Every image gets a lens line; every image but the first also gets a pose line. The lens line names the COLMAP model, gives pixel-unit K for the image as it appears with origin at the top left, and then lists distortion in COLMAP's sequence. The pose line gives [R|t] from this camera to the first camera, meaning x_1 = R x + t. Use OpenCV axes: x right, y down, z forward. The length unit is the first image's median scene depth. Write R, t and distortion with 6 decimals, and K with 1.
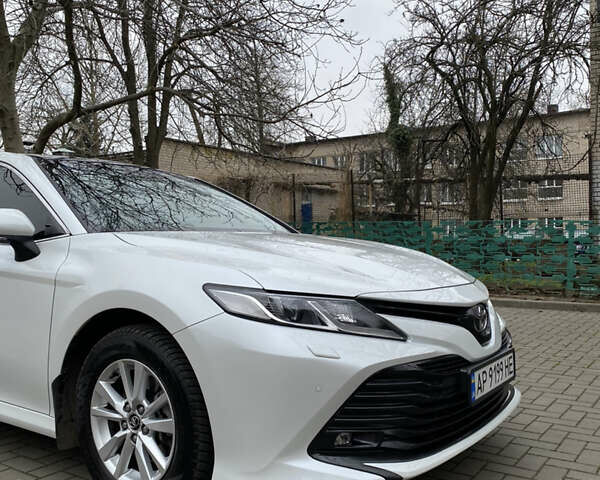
lens RADIAL K [[604.1, 0, 308.4], [0, 604.1, 238.9], [0, 0, 1]] dist [0.080552, -0.164521]
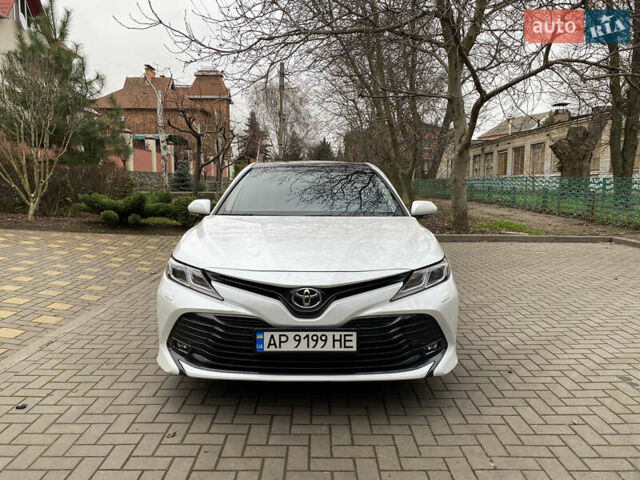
lens RADIAL K [[487.8, 0, 321.1], [0, 487.8, 239.7], [0, 0, 1]] dist [0.019586, -0.008849]
pose [[0.565032, 0.091620, -0.819966, 1.221124], [0.004161, 0.993486, 0.113876, -0.120296], [0.825058, -0.067756, 0.560971, 0.467552]]
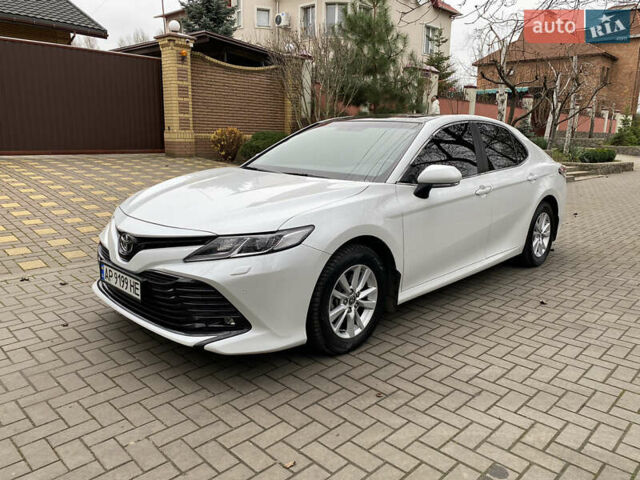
lens RADIAL K [[487.8, 0, 321.1], [0, 487.8, 239.7], [0, 0, 1]] dist [0.019586, -0.008849]
pose [[-0.182791, 0.199327, -0.962734, 1.397062], [-0.016908, 0.978450, 0.205791, -0.130627], [0.983006, 0.053894, -0.175482, 1.757056]]
